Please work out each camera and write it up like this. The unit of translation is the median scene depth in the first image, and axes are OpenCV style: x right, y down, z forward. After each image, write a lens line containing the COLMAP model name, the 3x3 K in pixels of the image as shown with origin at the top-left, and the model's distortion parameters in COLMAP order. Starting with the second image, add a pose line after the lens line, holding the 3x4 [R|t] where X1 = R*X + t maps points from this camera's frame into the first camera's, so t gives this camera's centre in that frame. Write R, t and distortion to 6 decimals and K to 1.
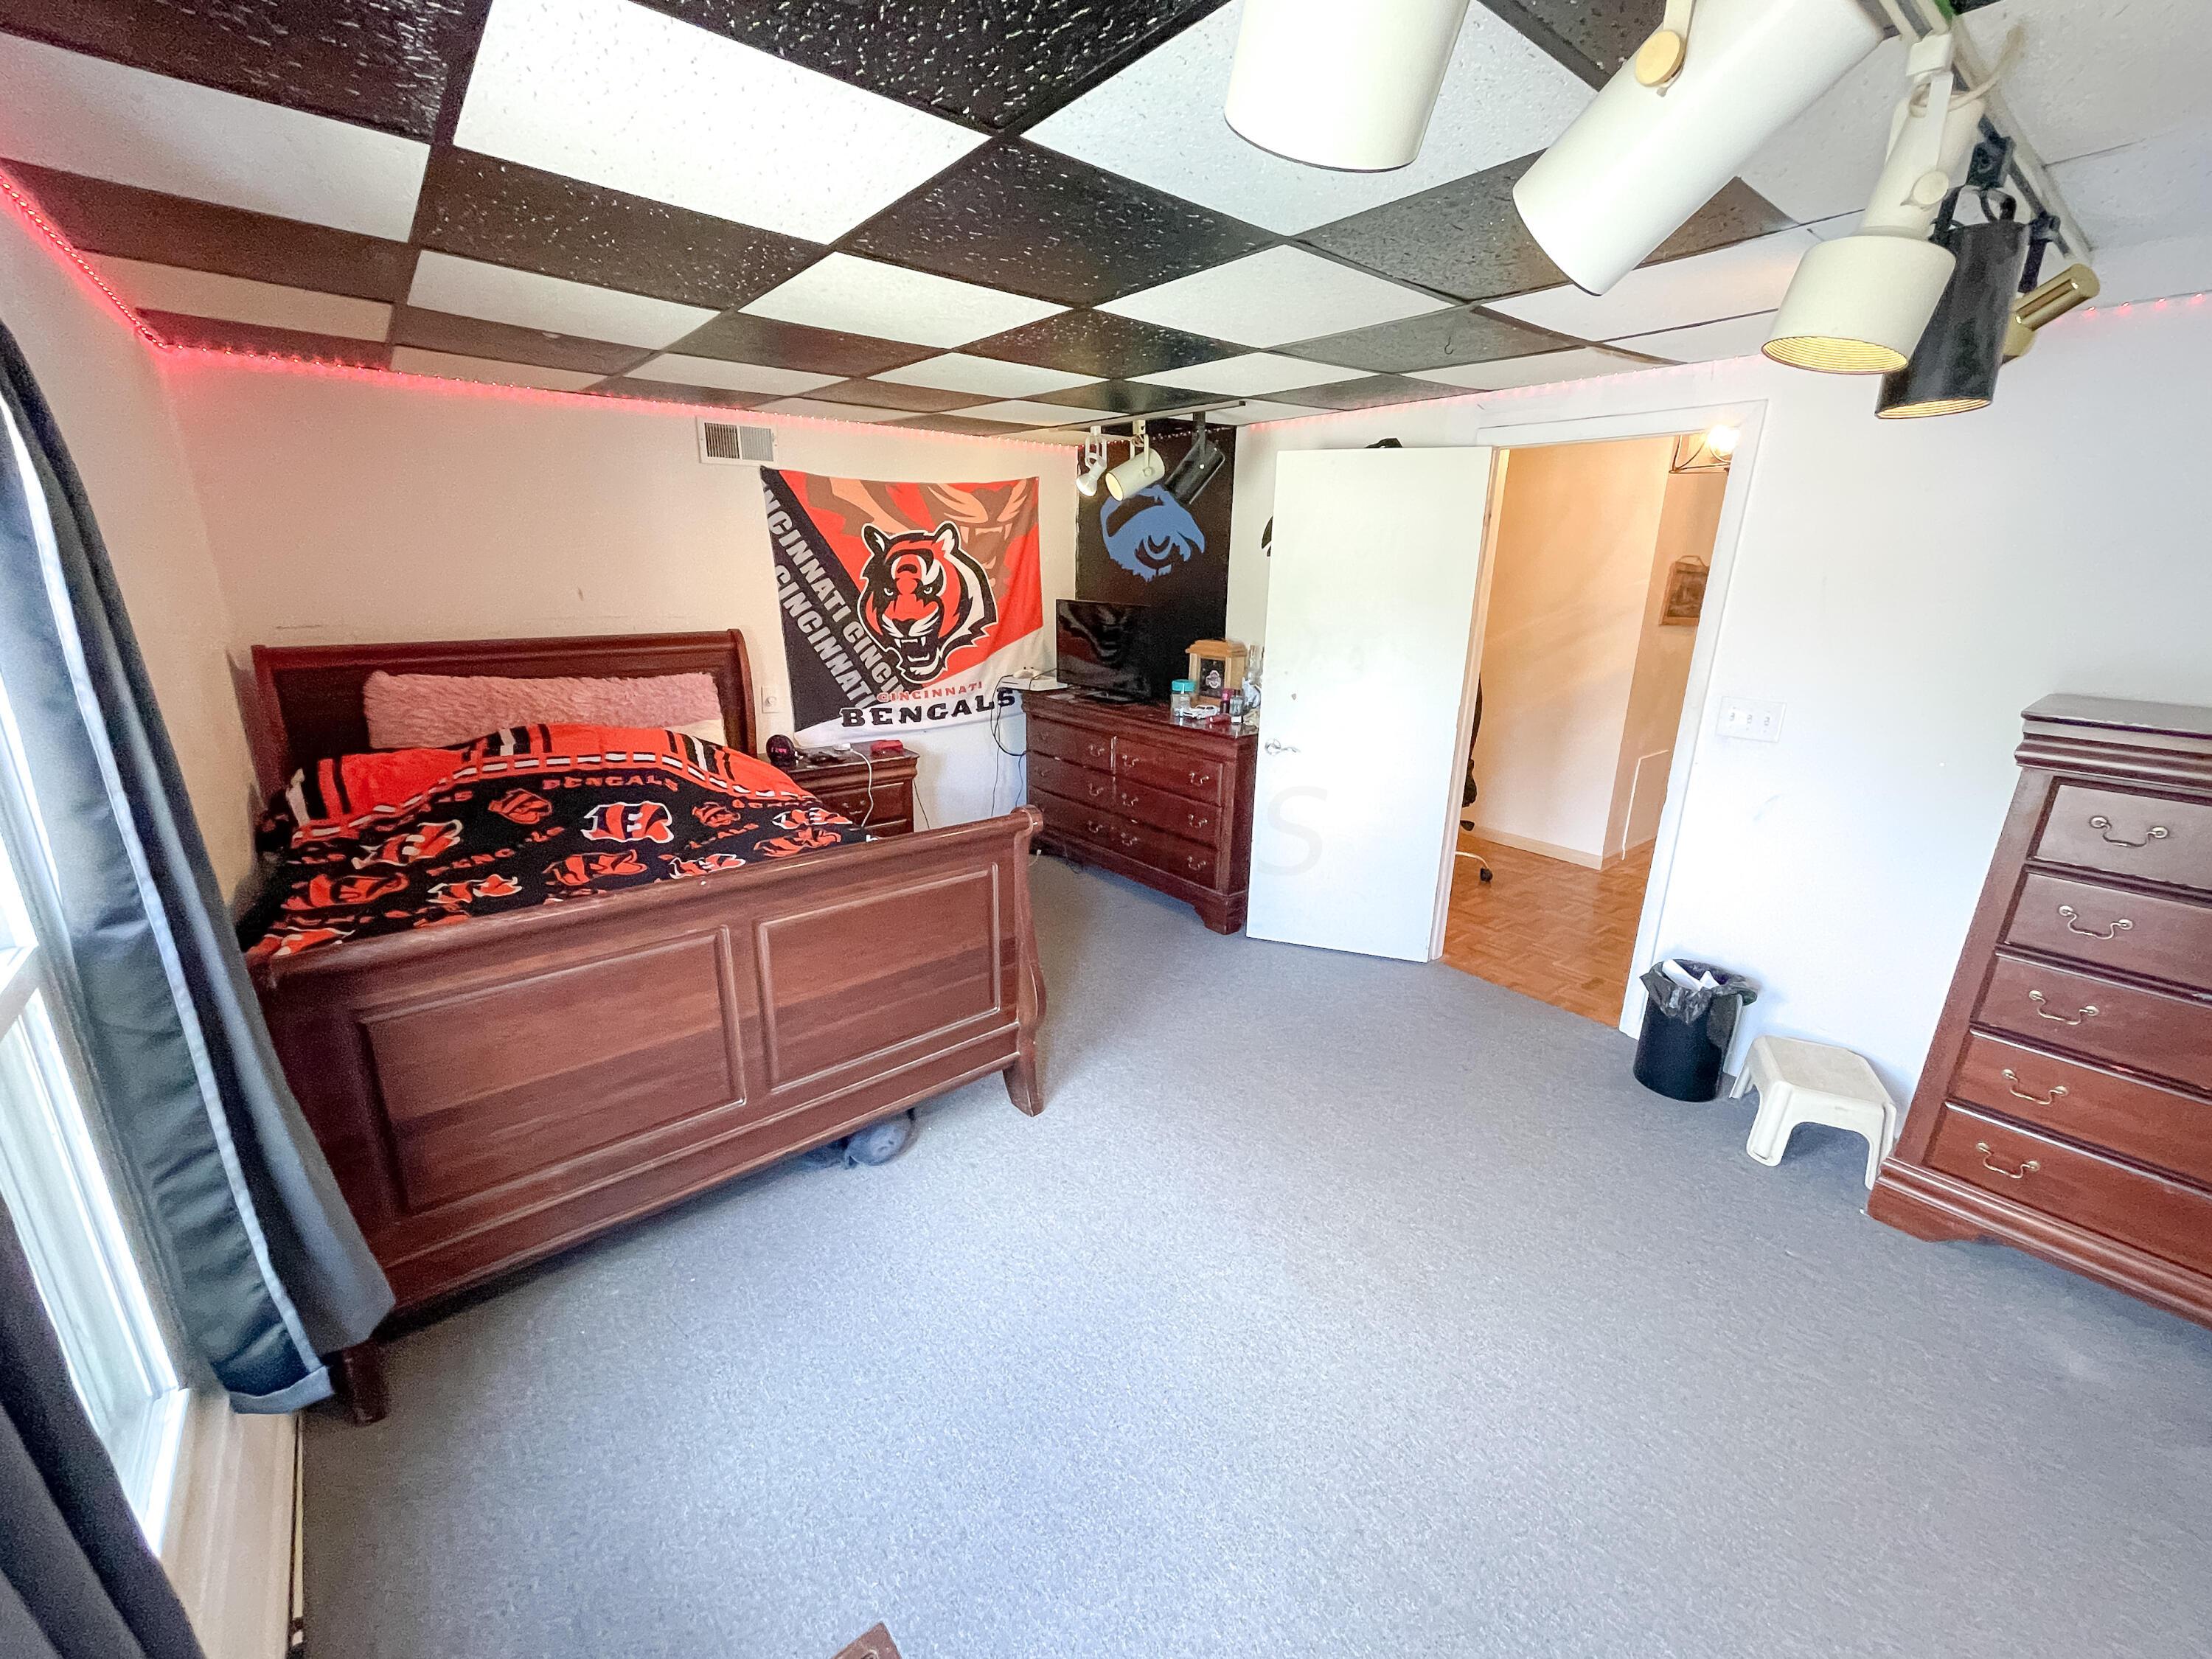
lens RADIAL K [[895.6, 0, 1111.0], [0, 895.6, 826.6], [0, 0, 1]] dist [-0.002247, -0.000260]
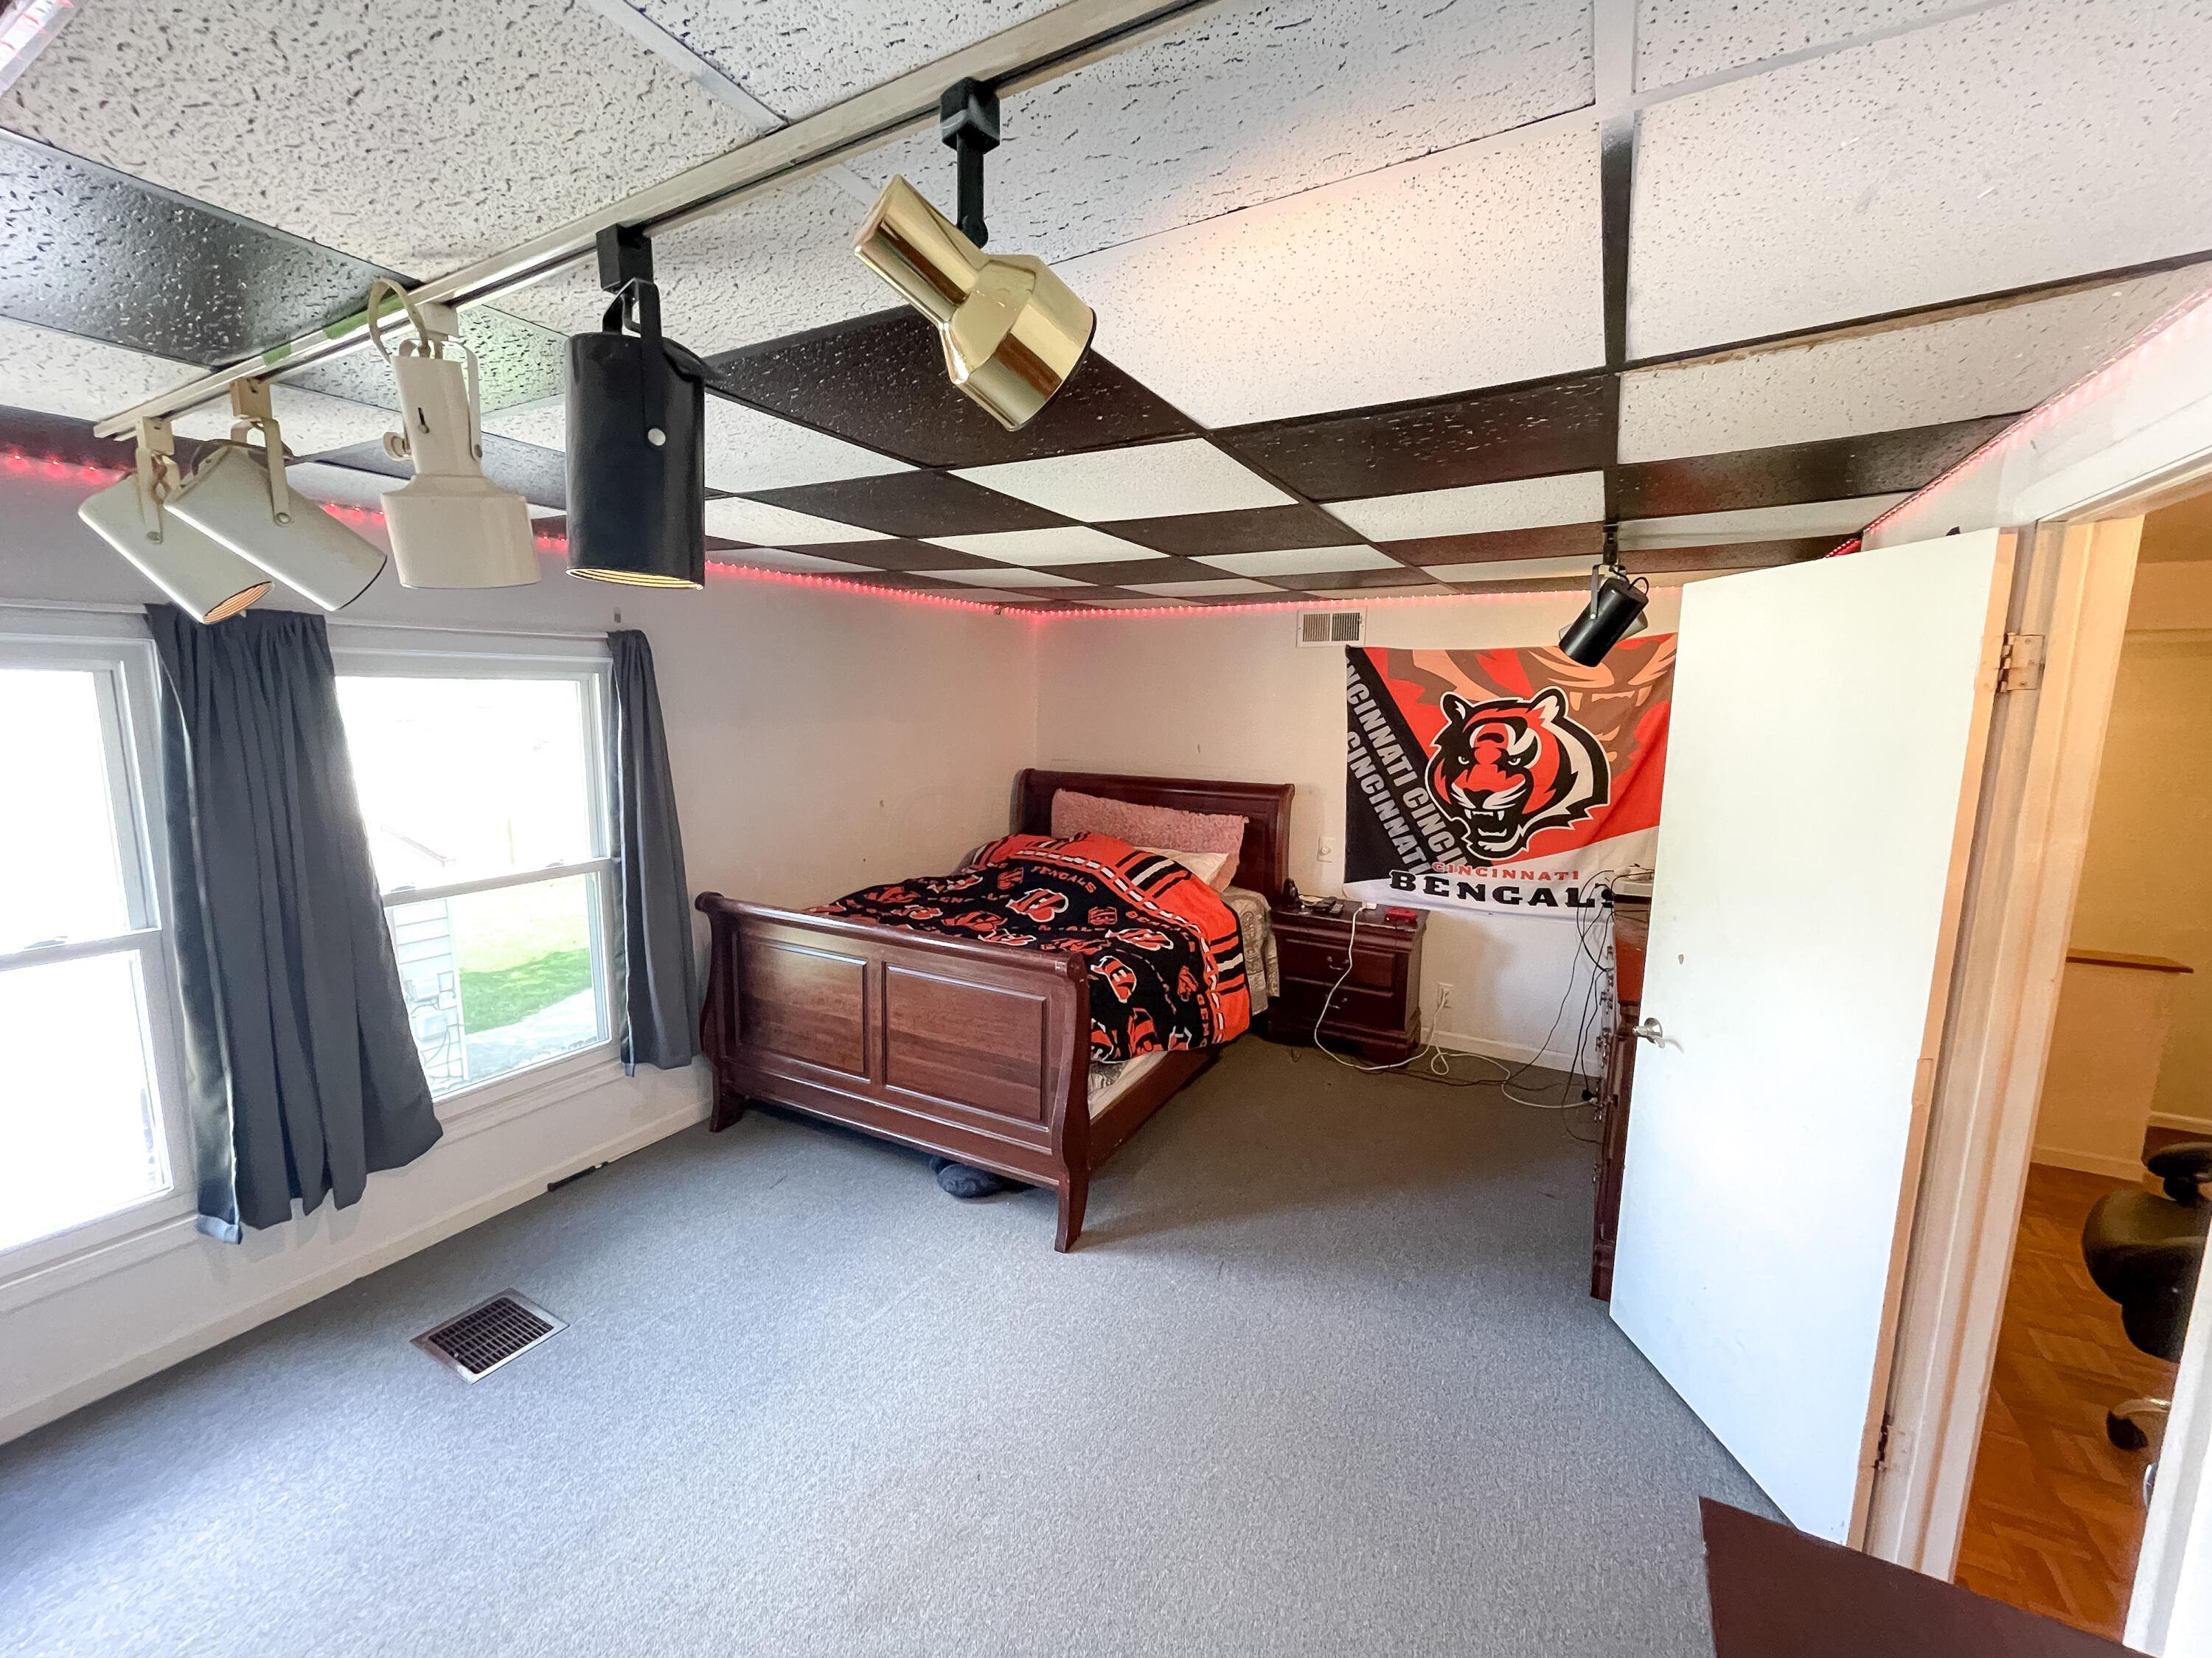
lens RADIAL K [[895.6, 0, 1113.0], [0, 895.6, 830.8], [0, 0, 1]] dist [-0.002247, -0.000260]
pose [[0.372199, 0.126303, -0.919519, 0.495133], [-0.270523, 0.962446, 0.022698, -0.111015], [0.887854, 0.240303, 0.392389, 0.314070]]
